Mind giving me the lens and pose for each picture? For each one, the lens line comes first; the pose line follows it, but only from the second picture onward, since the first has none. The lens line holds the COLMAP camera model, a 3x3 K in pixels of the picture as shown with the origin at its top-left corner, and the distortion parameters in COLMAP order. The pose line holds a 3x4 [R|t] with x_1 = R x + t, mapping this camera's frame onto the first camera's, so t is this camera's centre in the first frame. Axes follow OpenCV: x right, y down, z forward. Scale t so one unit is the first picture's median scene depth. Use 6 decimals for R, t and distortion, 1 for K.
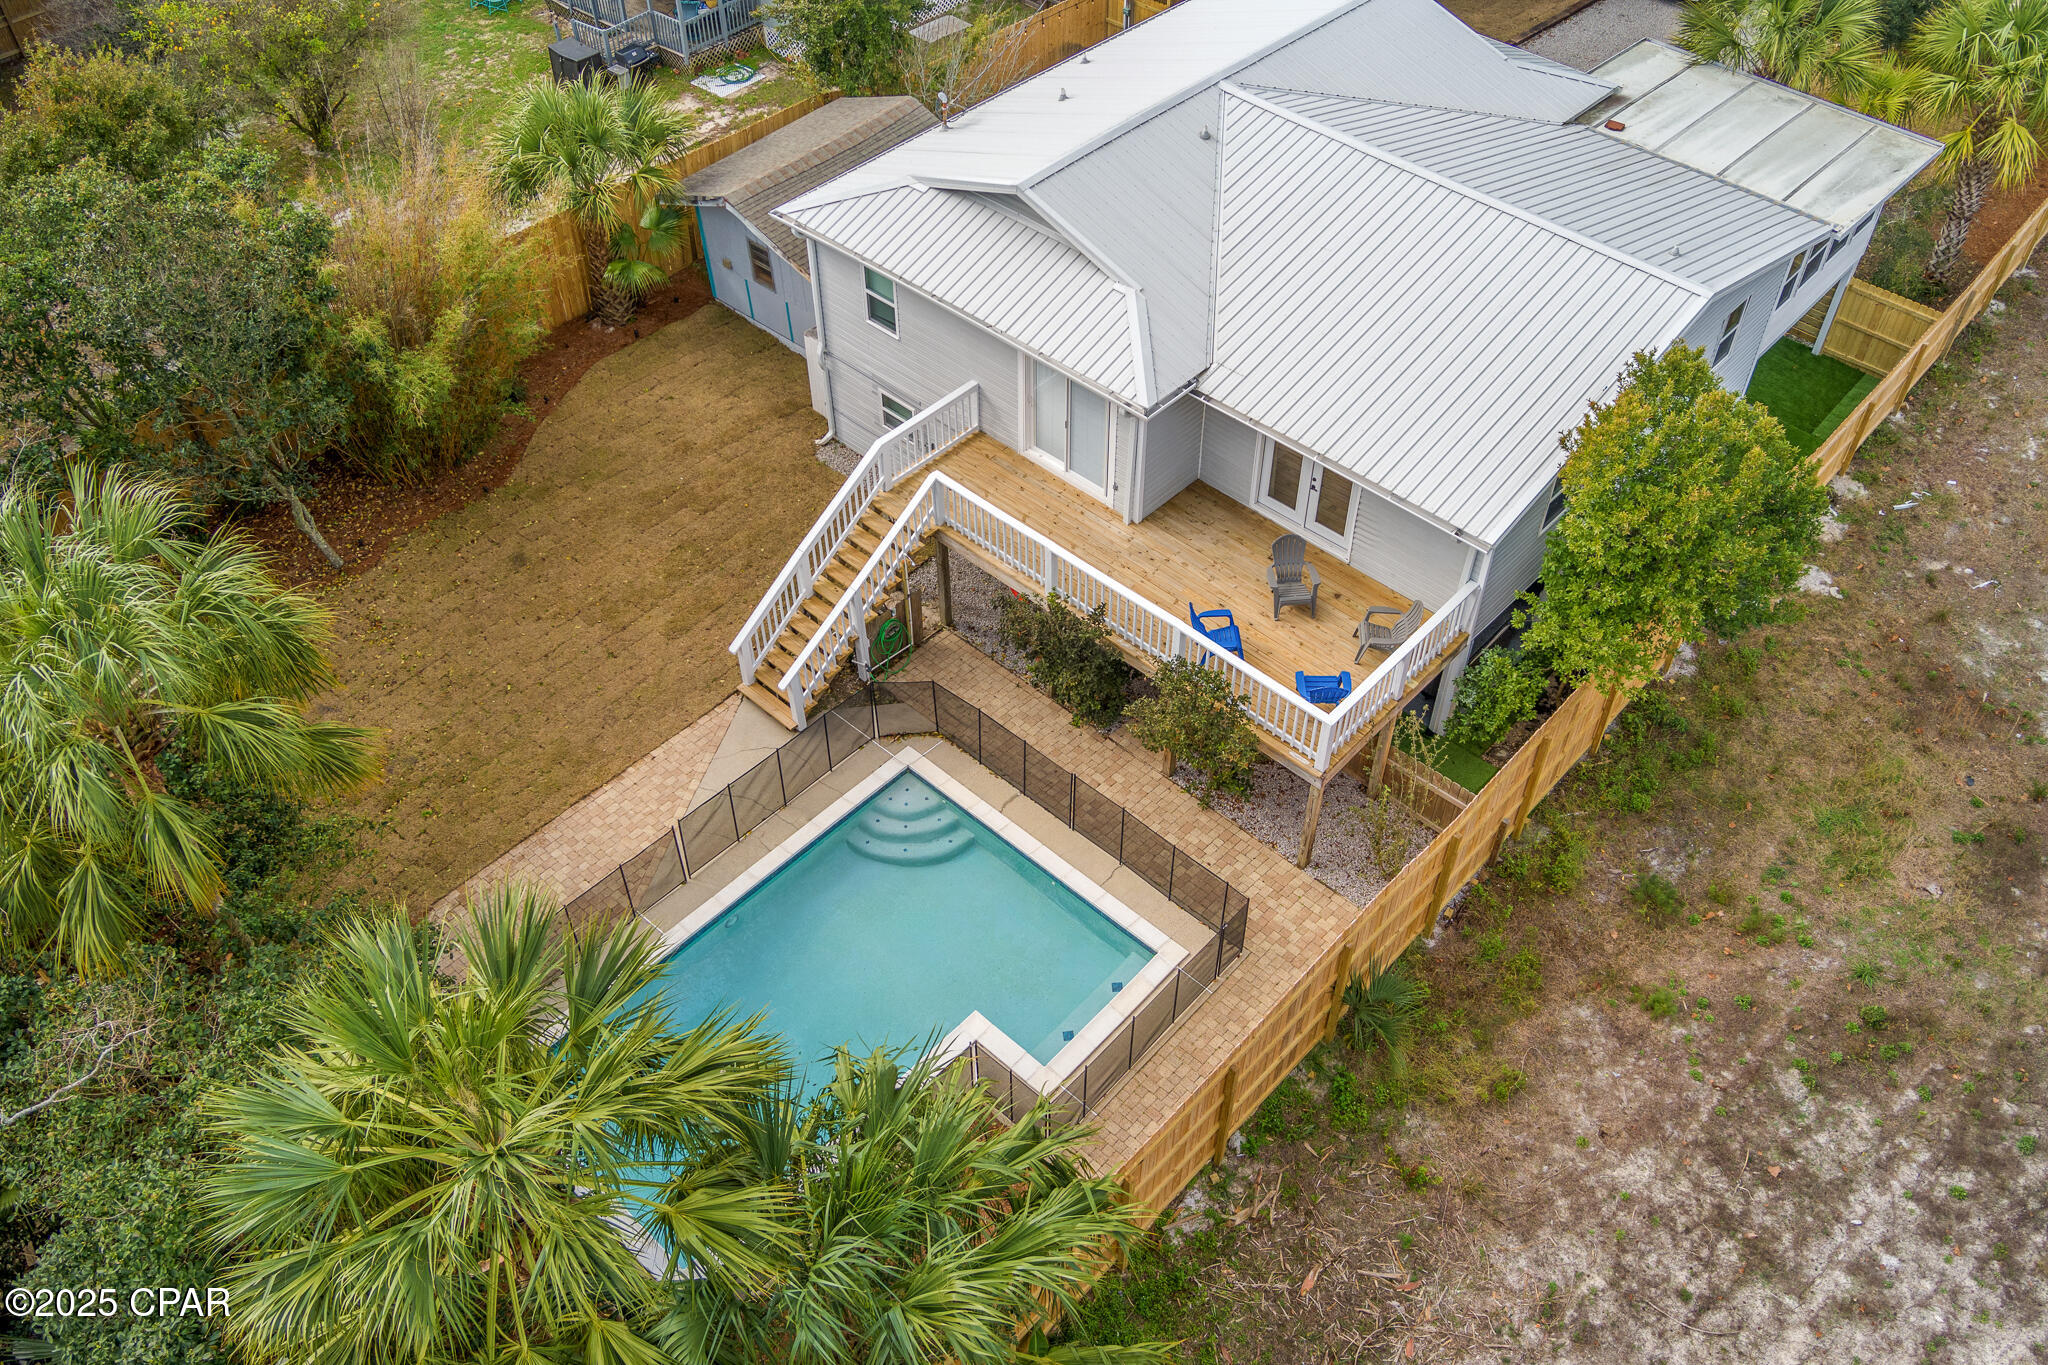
lens RADIAL K [[1716.2, 0, 1021.2], [0, 1716.2, 623.5], [0, 0, 1]] dist [-0.102767, 0.064830]
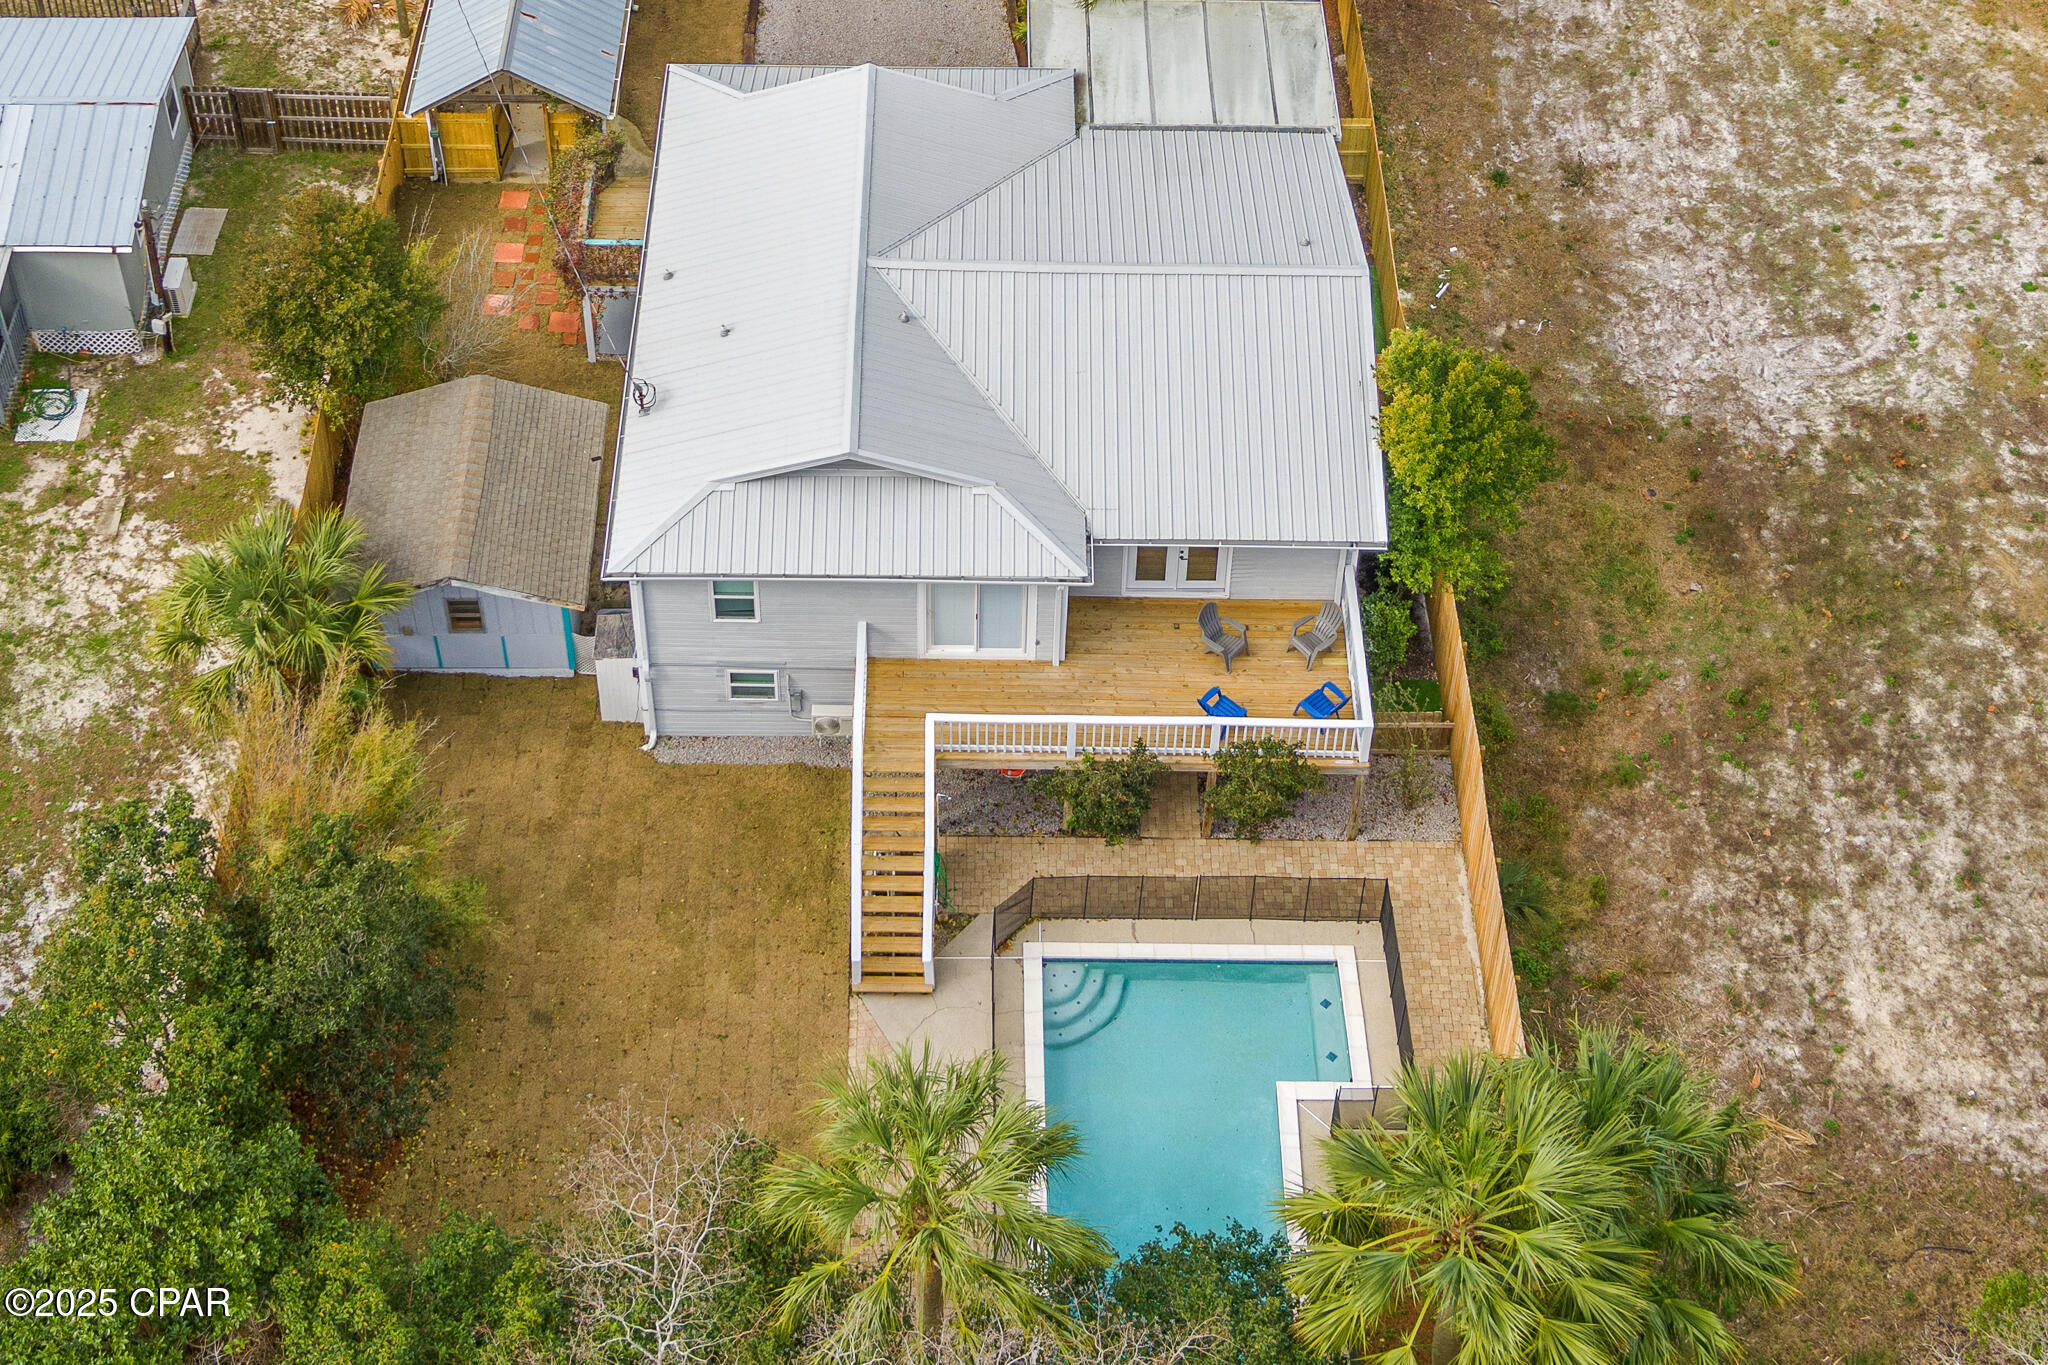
lens RADIAL K [[3118.9, 0, 919.2], [0, 3118.9, 192.4], [0, 0, 1]] dist [-0.058477, -0.076917]
pose [[0.738311, -0.440691, 0.510576, -1.044213], [0.470842, 0.878793, 0.077654, -0.610402], [-0.482912, 0.183068, 0.856319, -0.869475]]
